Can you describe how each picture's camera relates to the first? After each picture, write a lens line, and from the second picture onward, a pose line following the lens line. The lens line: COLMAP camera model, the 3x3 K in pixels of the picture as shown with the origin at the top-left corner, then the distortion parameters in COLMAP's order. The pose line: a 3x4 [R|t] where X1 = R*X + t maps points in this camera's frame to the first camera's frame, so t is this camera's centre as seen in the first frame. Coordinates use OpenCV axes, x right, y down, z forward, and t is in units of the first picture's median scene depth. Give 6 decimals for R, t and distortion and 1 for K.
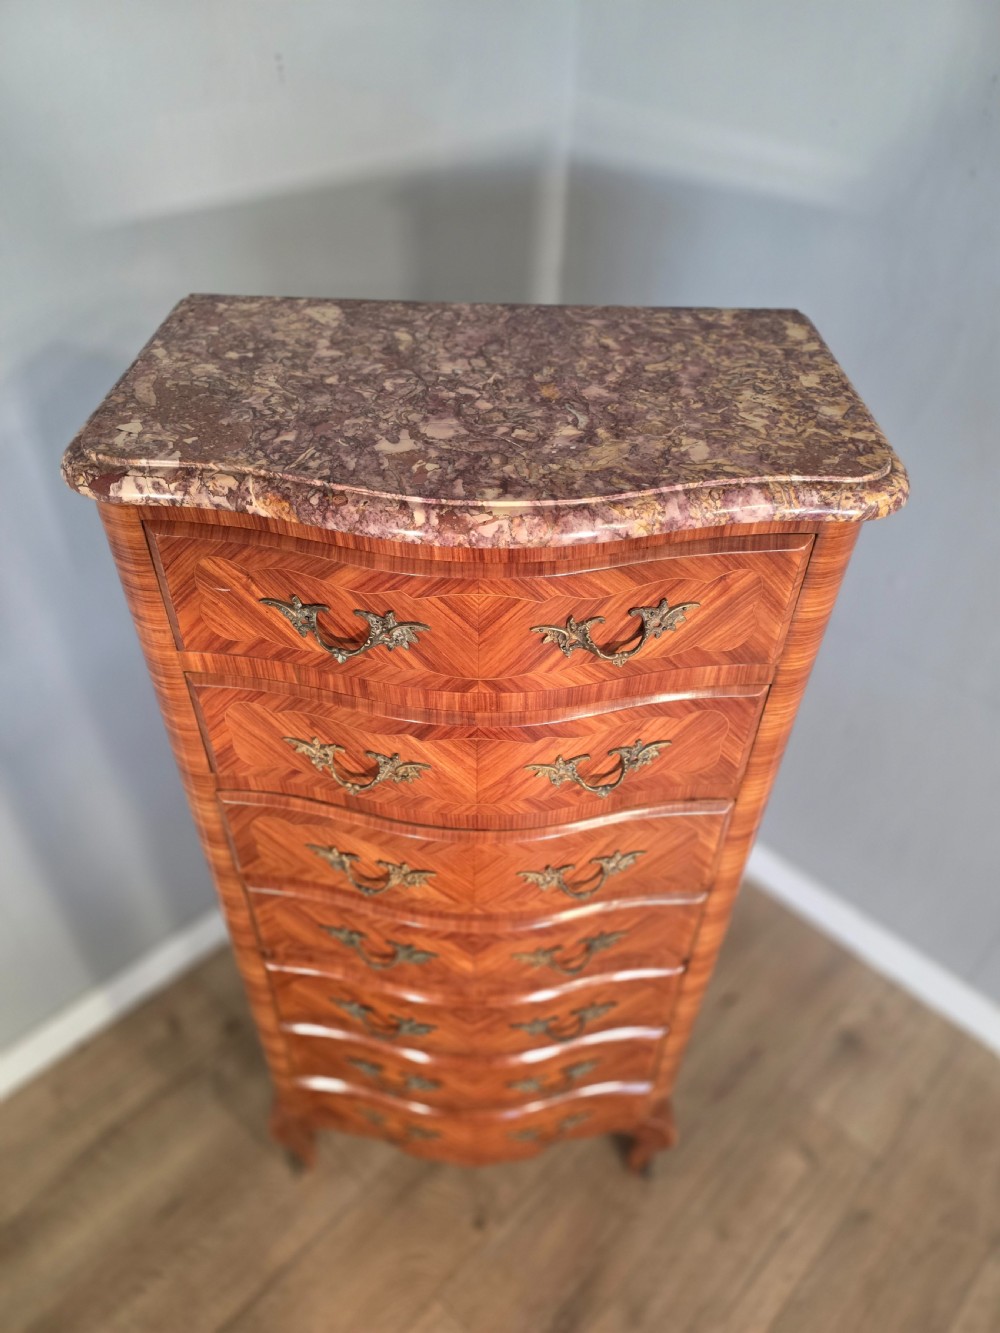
lens RADIAL K [[903.0, 0, 503.0], [0, 903.0, 670.1], [0, 0, 1]] dist [0.062676, -0.065281]
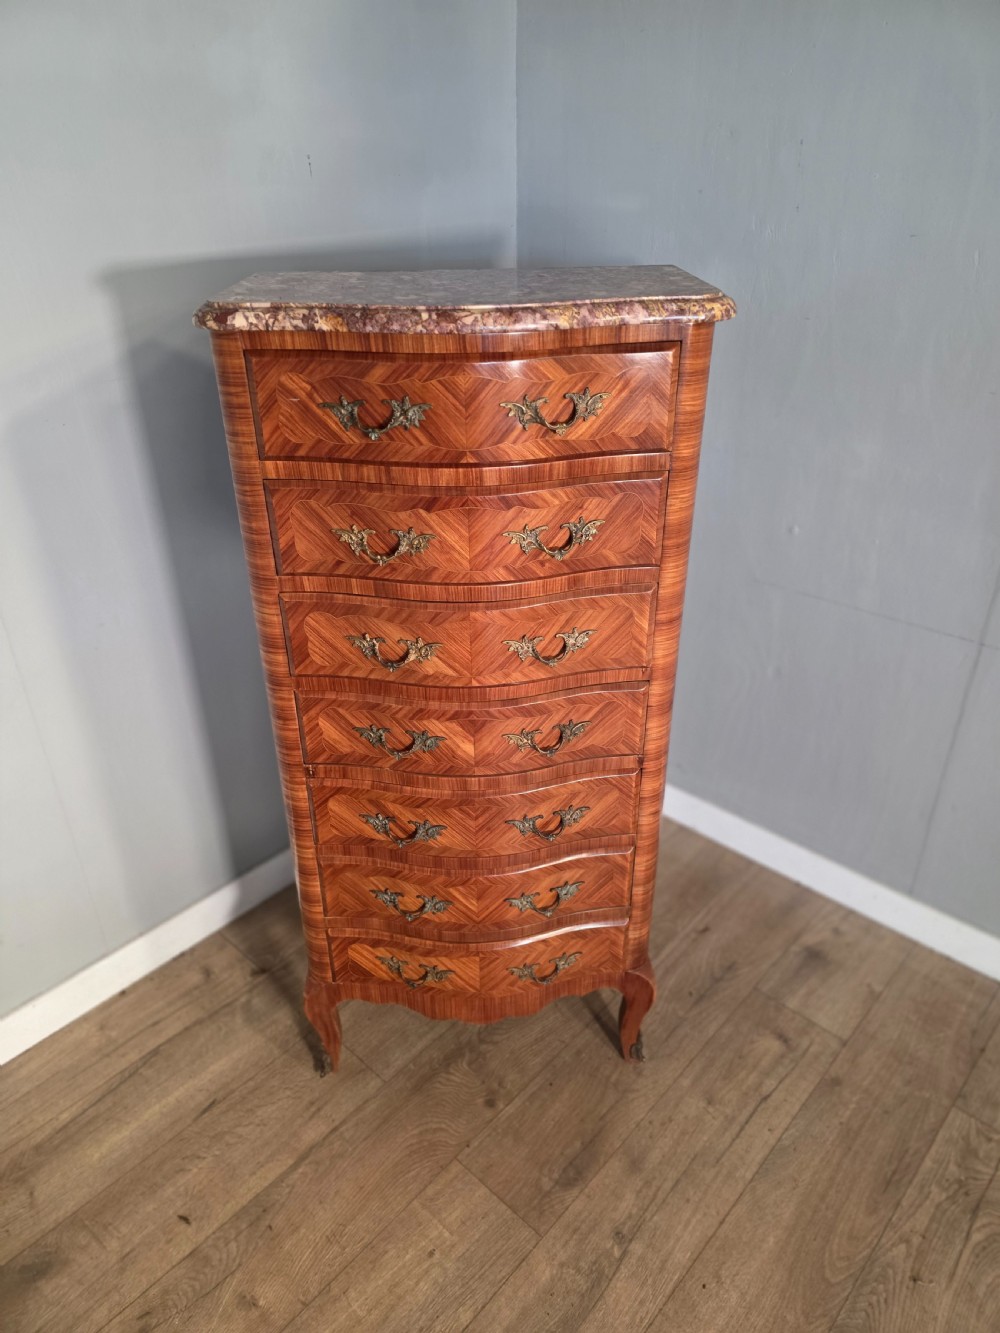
lens RADIAL K [[903.0, 0, 499.2], [0, 903.0, 679.2], [0, 0, 1]] dist [0.062676, -0.065281]
pose [[0.998636, -0.049521, 0.016547, -0.016141], [0.051823, 0.978725, -0.198524, 0.628284], [-0.006364, 0.199111, 0.979956, -0.357431]]
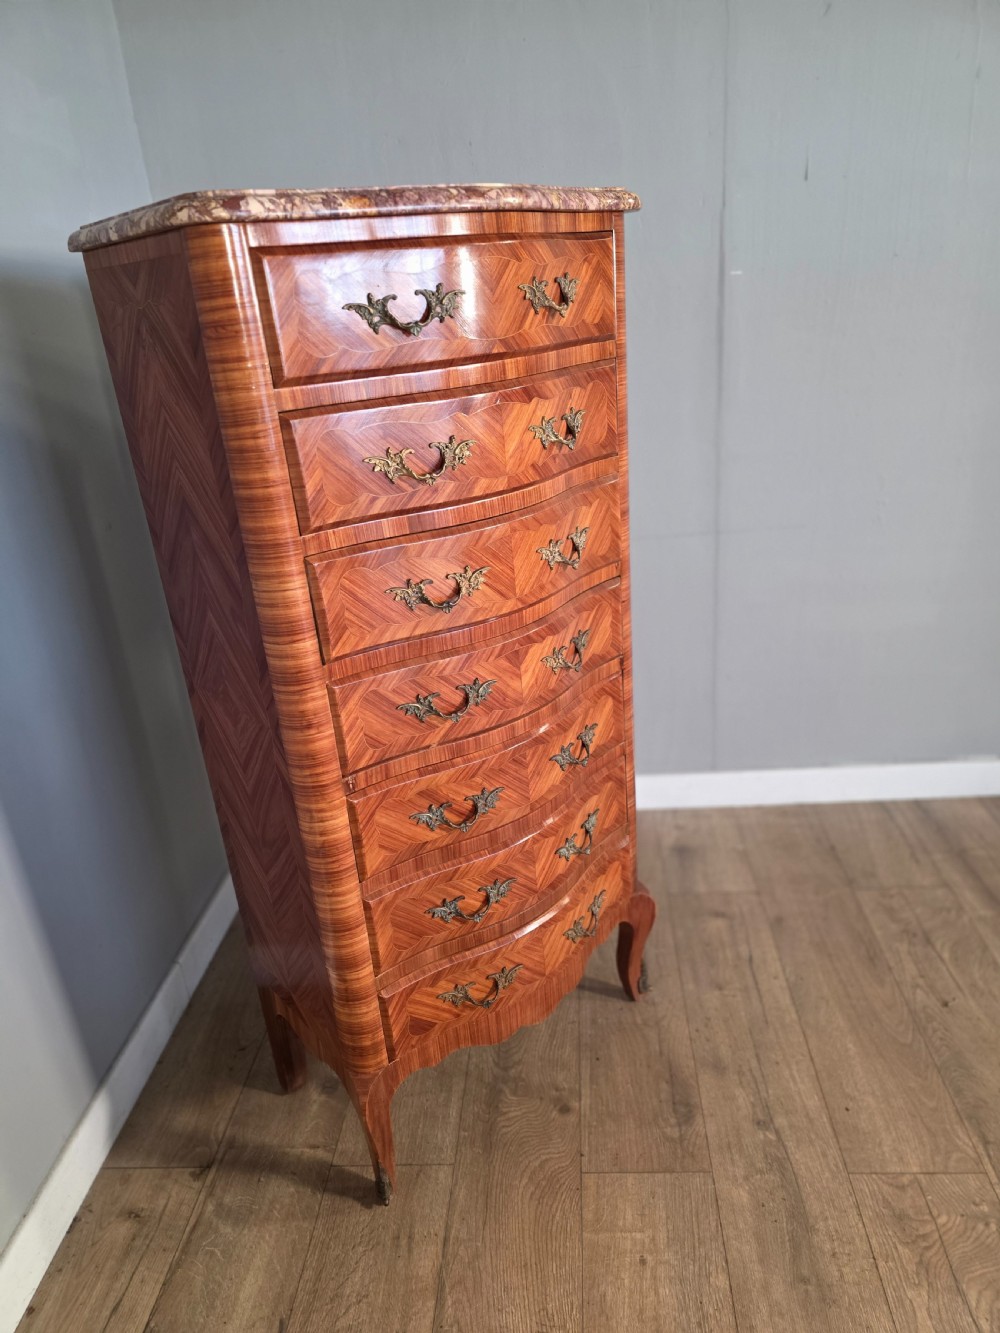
lens RADIAL K [[903.0, 0, 513.4], [0, 903.0, 677.4], [0, 0, 1]] dist [0.062676, -0.065281]
pose [[0.743133, -0.338148, 0.577416, -0.946132], [0.509866, 0.844987, -0.161353, 0.657476], [-0.433348, 0.414311, 0.800347, 0.053987]]
